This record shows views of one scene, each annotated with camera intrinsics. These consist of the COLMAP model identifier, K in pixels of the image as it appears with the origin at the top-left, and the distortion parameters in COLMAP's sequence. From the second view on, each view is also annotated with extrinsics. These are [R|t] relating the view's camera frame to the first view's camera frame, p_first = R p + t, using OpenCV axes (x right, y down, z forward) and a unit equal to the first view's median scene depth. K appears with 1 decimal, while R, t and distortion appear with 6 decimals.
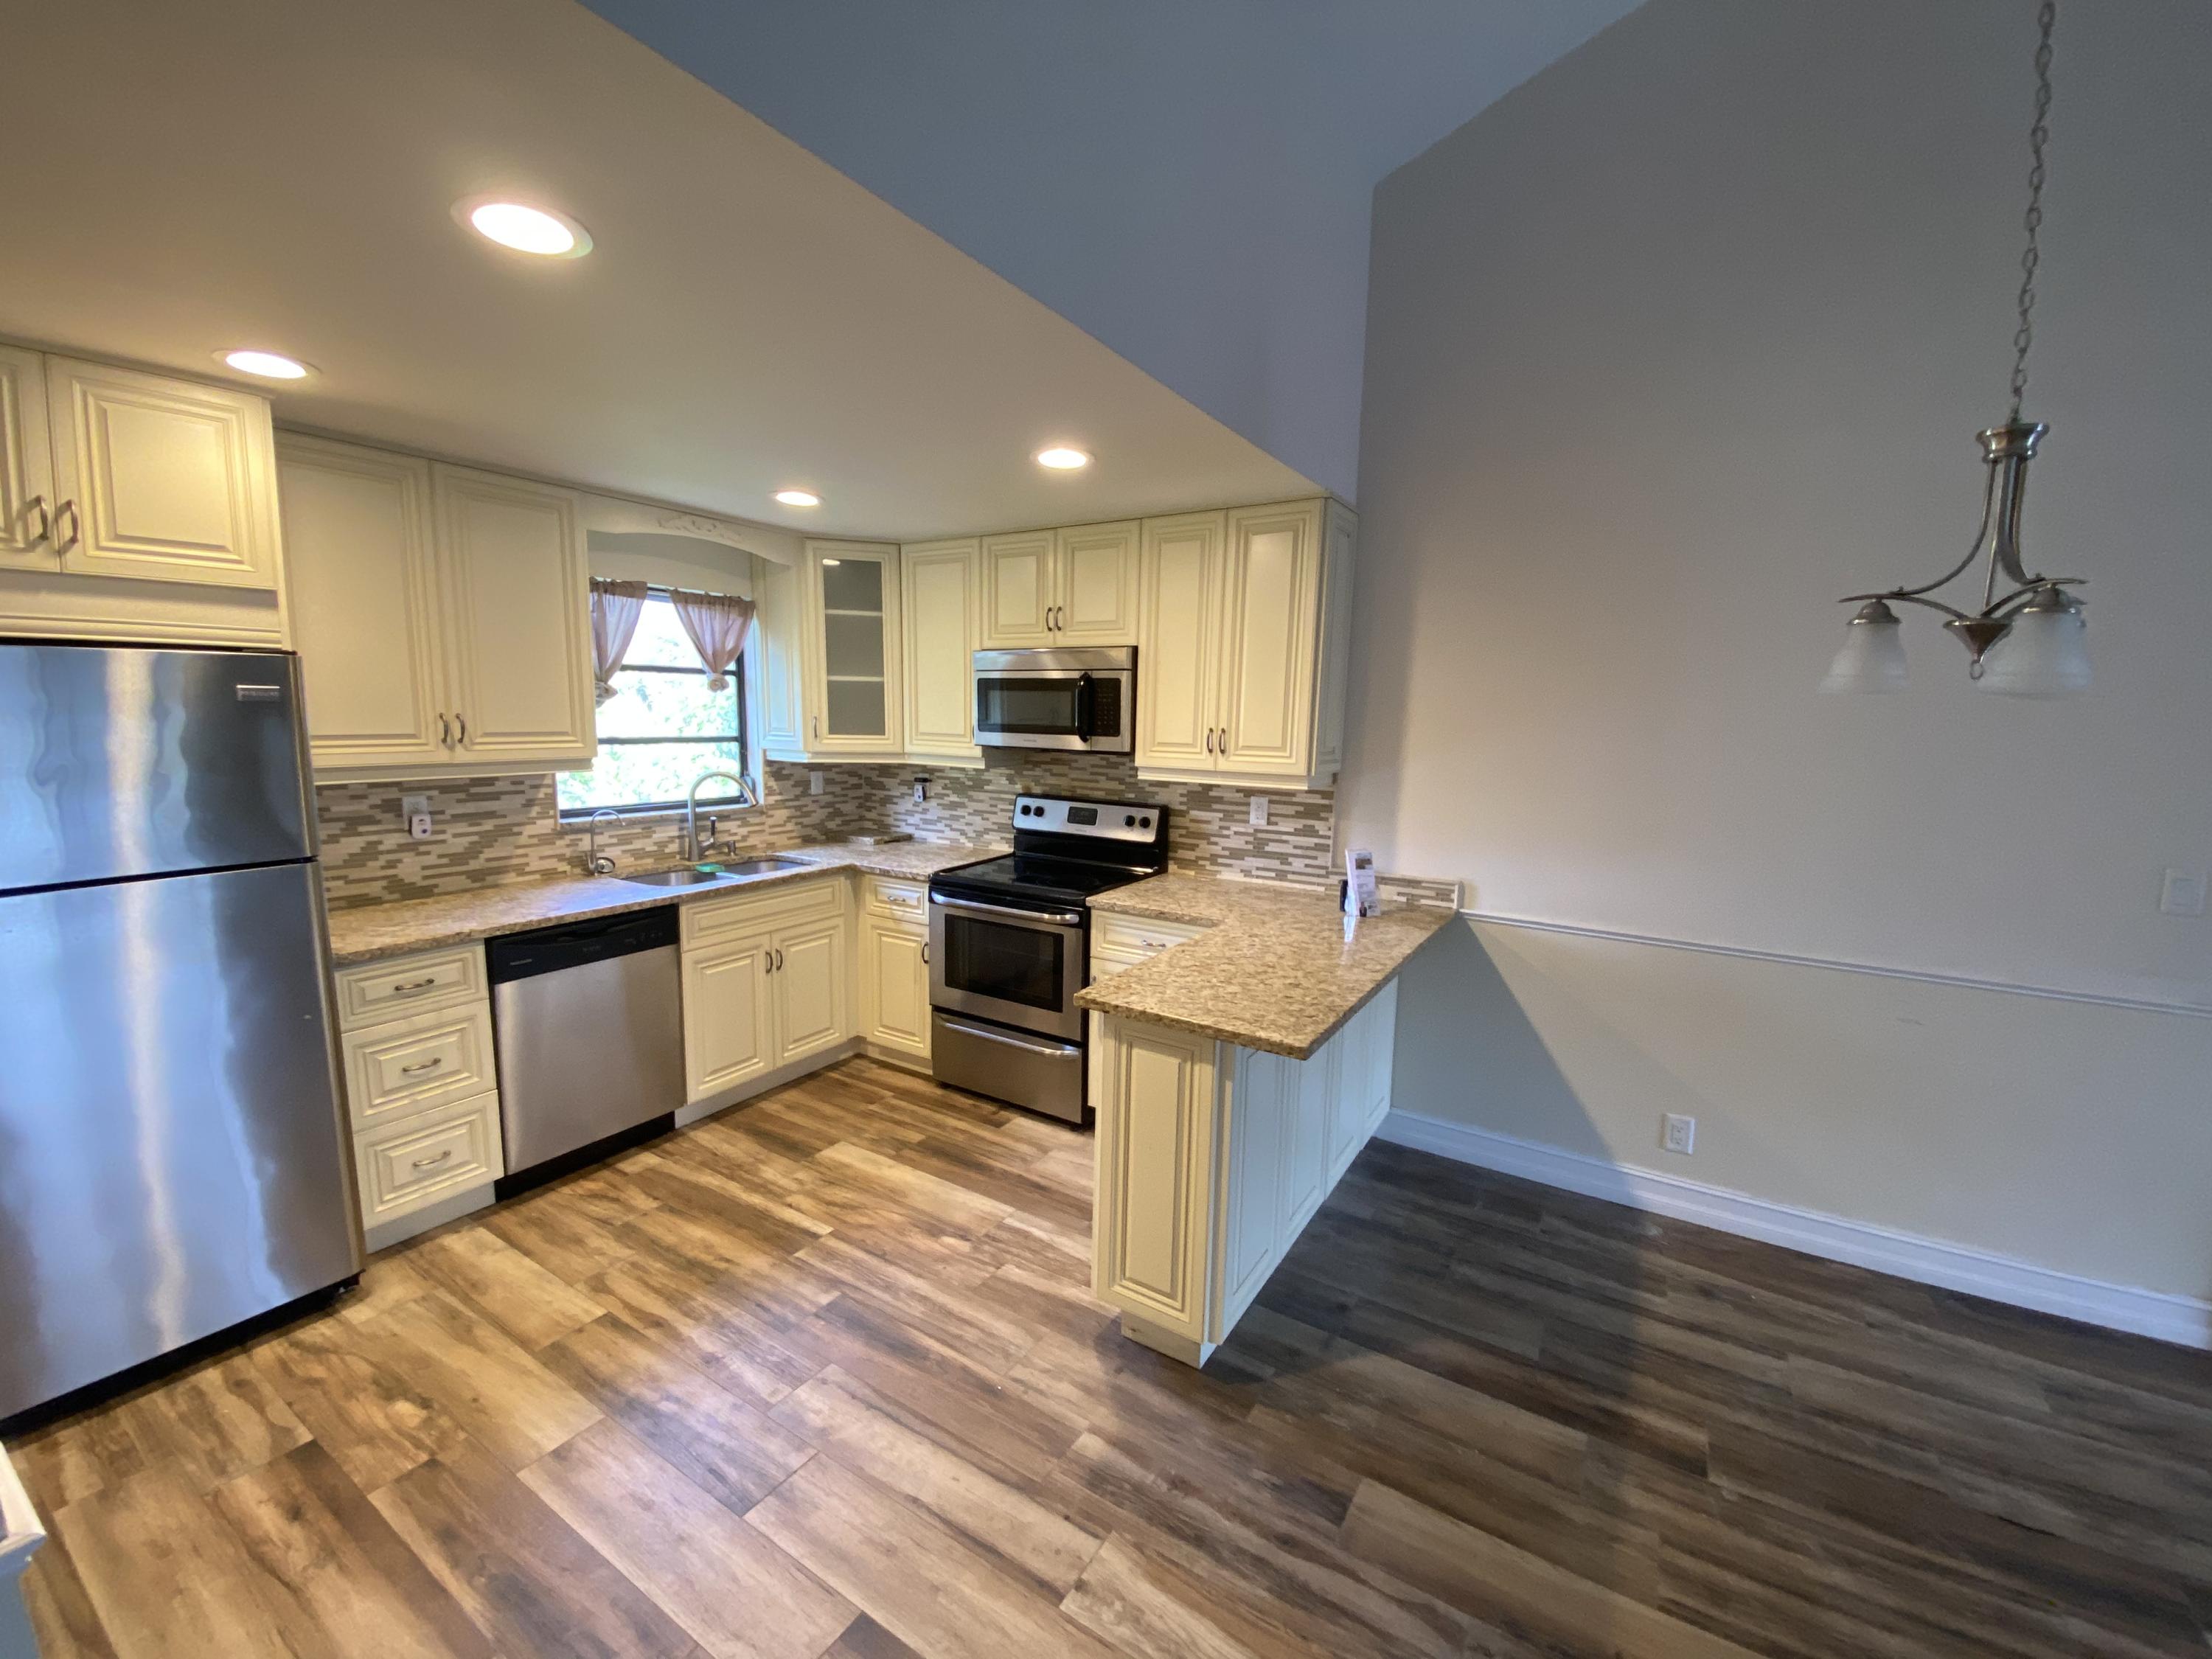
lens RADIAL K [[899.4, 0, 1092.5], [0, 899.4, 831.3], [0, 0, 1]] dist [0.019814, -0.020835]
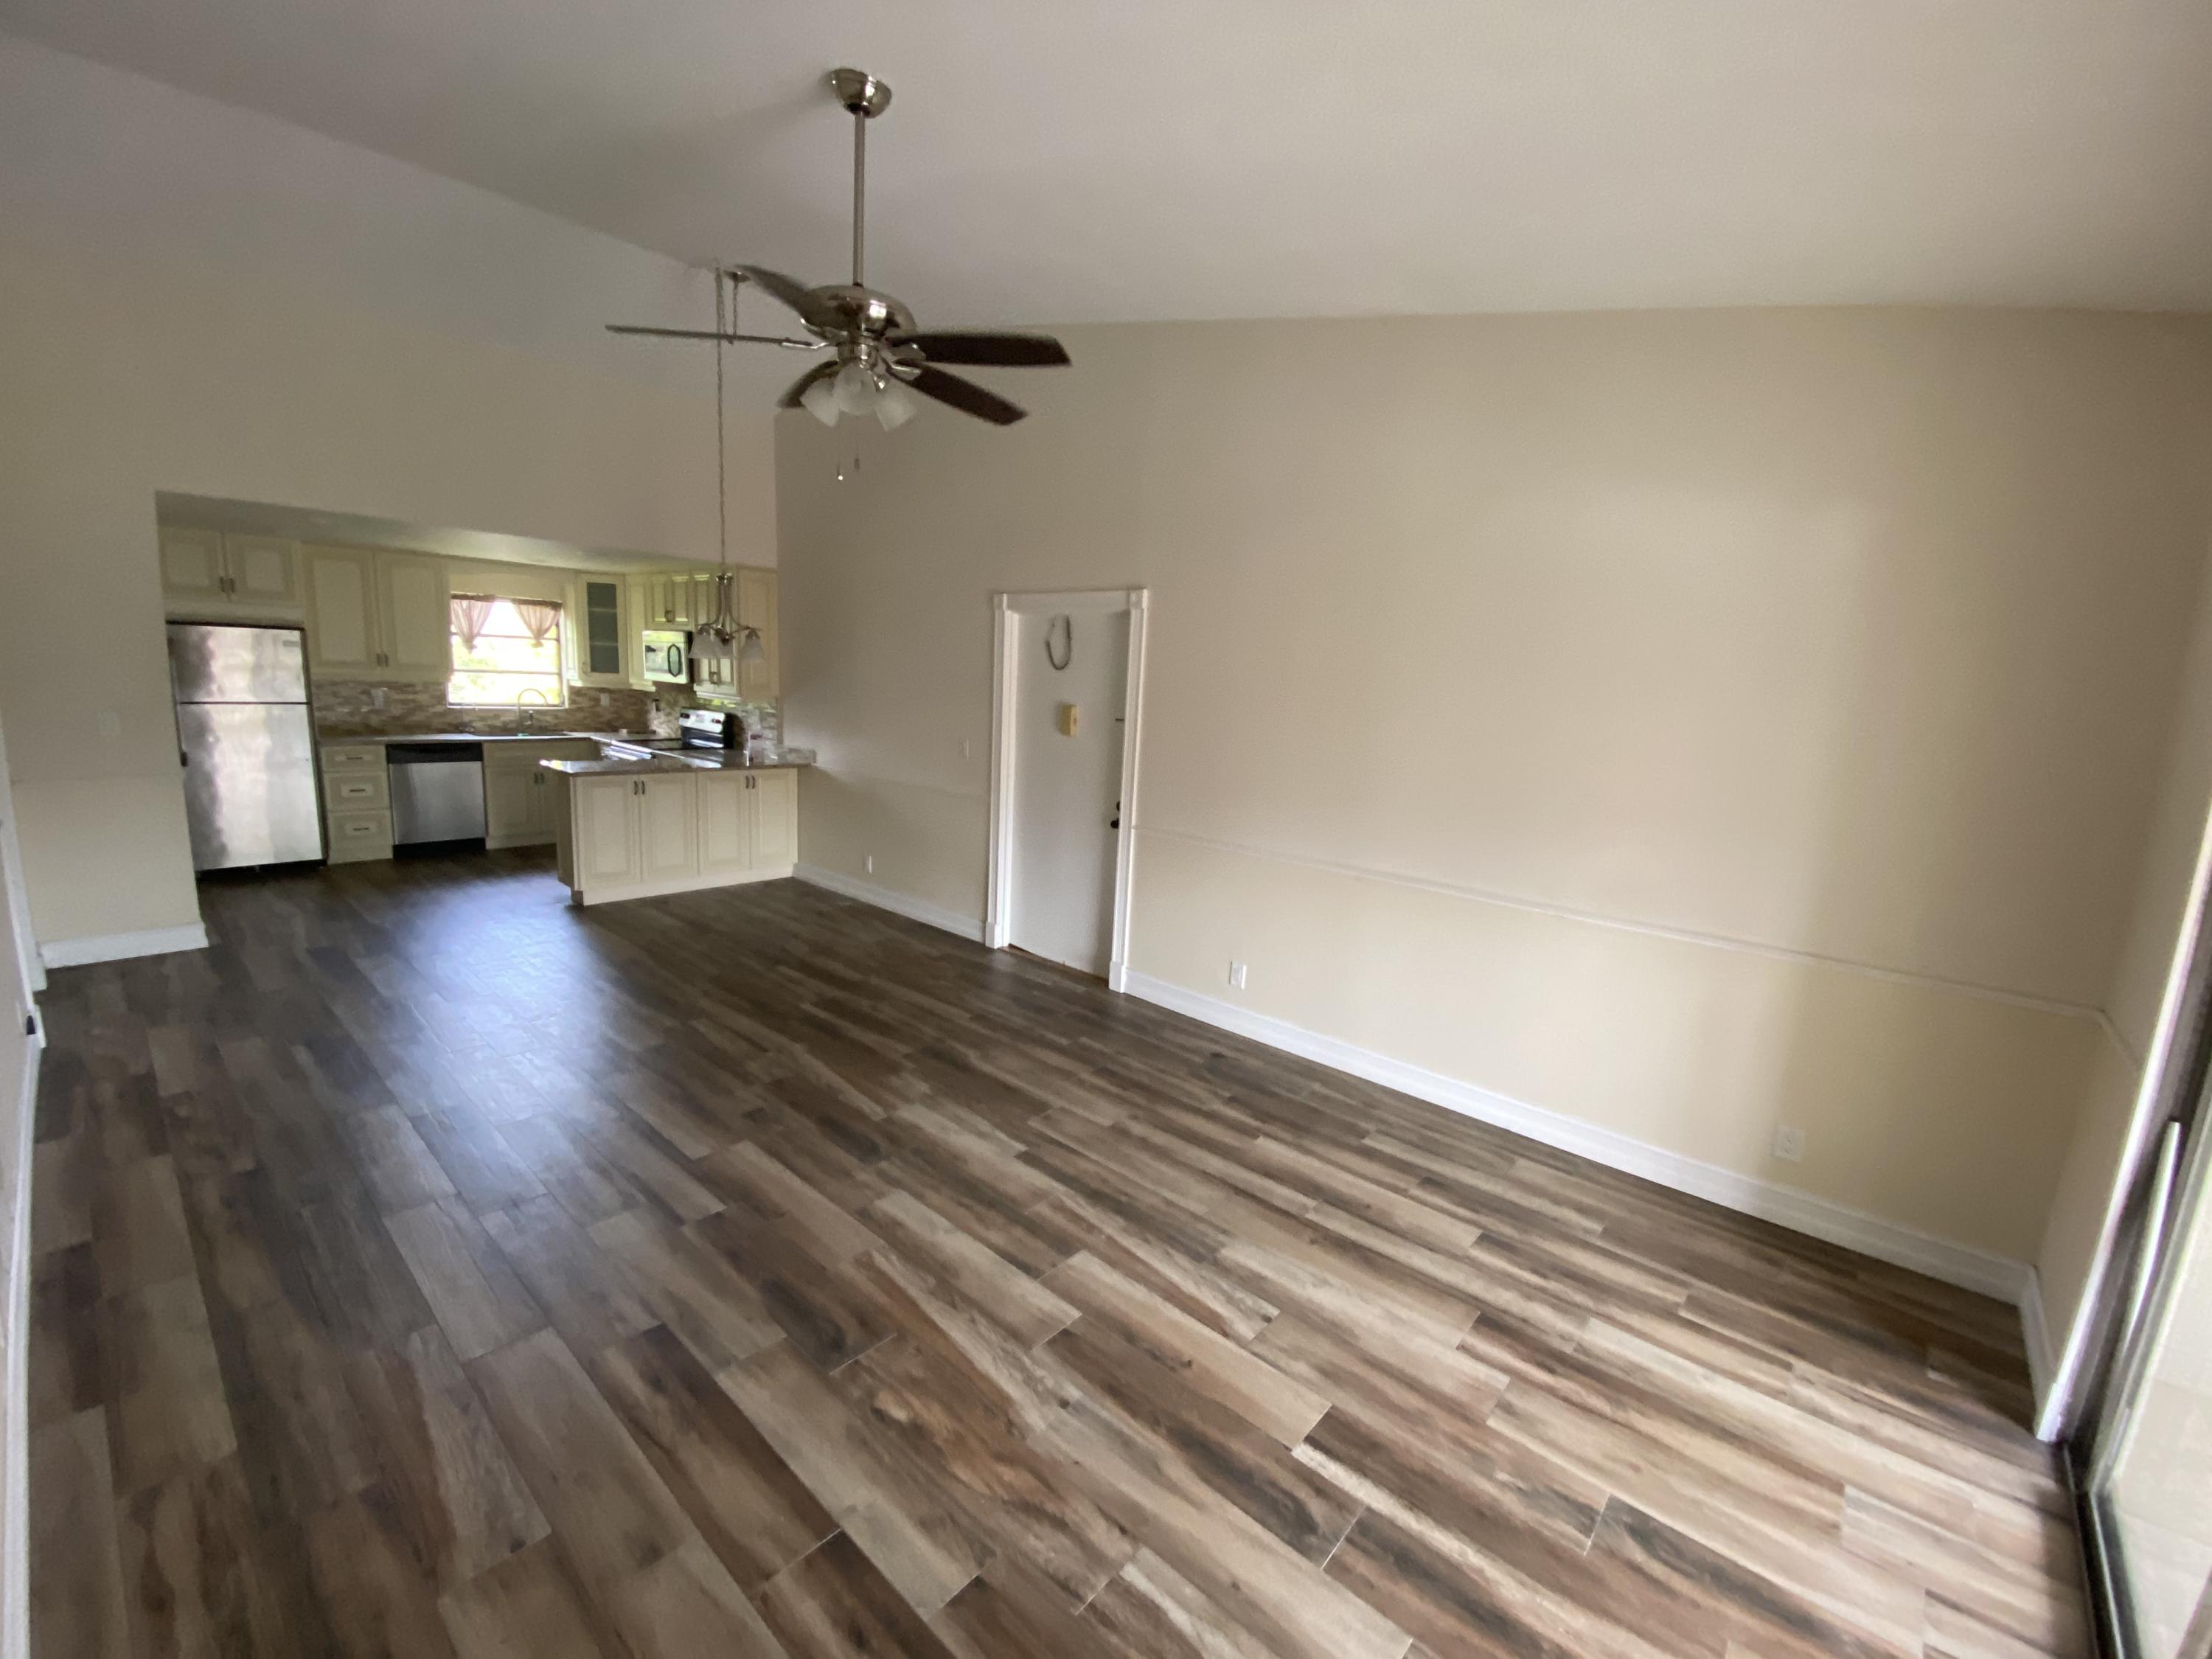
lens RADIAL K [[916.5, 0, 1103.7], [0, 916.5, 840.2], [0, 0, 1]] dist [0.051652, -0.040744]
pose [[0.983660, 0.060208, -0.169669, 1.340736], [-0.054029, 0.997705, 0.040805, 0.131198], [0.171736, -0.030971, 0.984656, -0.929162]]
